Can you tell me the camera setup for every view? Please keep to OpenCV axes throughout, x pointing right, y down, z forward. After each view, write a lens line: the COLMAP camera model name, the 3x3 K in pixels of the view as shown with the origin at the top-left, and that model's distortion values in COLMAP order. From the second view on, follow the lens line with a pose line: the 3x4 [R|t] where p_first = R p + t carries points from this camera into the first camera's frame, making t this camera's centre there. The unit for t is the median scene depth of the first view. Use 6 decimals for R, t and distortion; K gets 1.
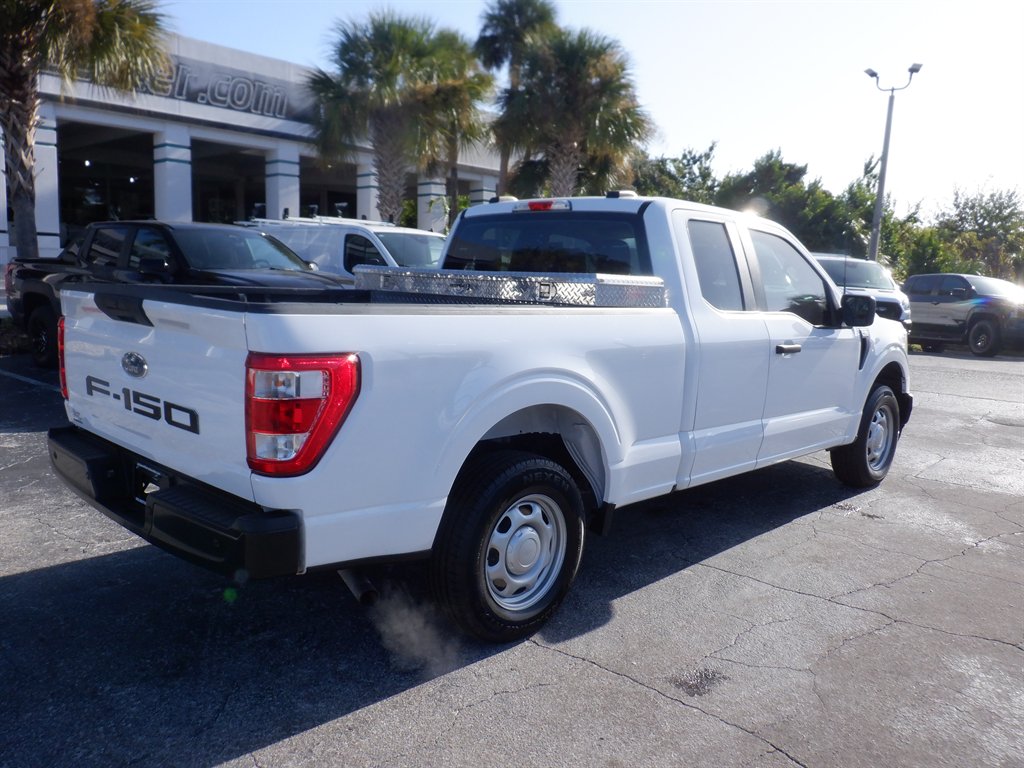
lens RADIAL K [[838.8, 0, 517.9], [0, 838.8, 384.8], [0, 0, 1]] dist [-0.016032, -0.020560]
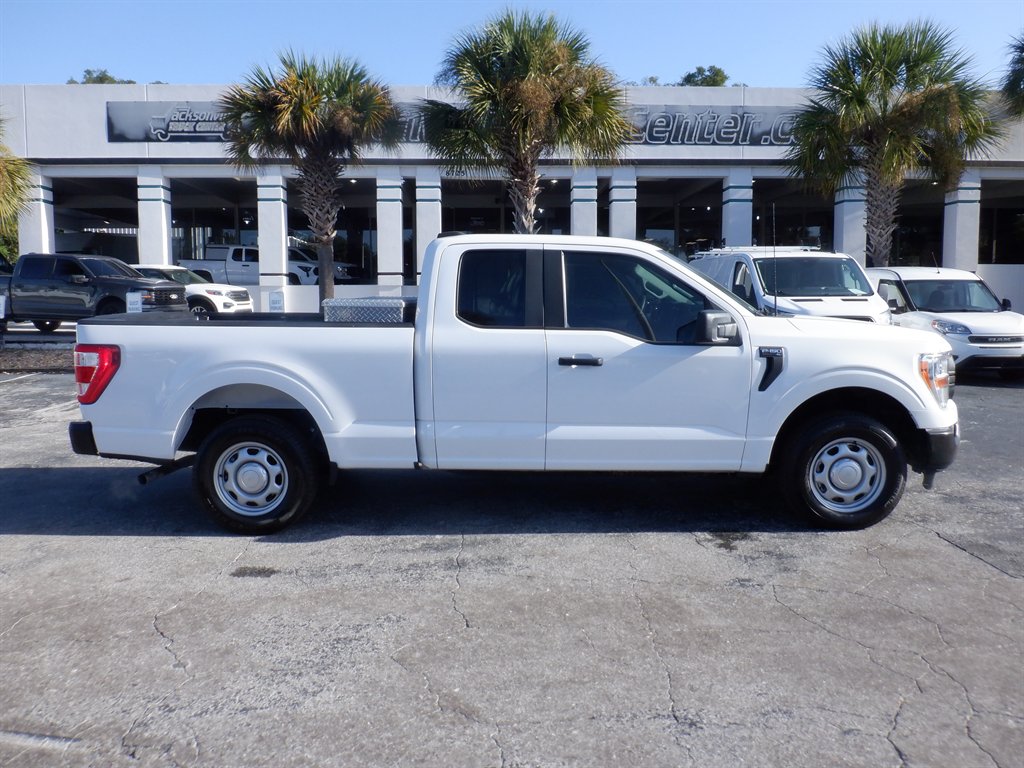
lens RADIAL K [[838.8, 0, 513.1], [0, 838.8, 382.3], [0, 0, 1]] dist [-0.016032, -0.020560]
pose [[0.661035, 0.044781, -0.749018, 1.073845], [-0.071347, 0.997446, -0.003333, -0.007228], [0.746955, 0.055644, 0.662542, 0.229702]]
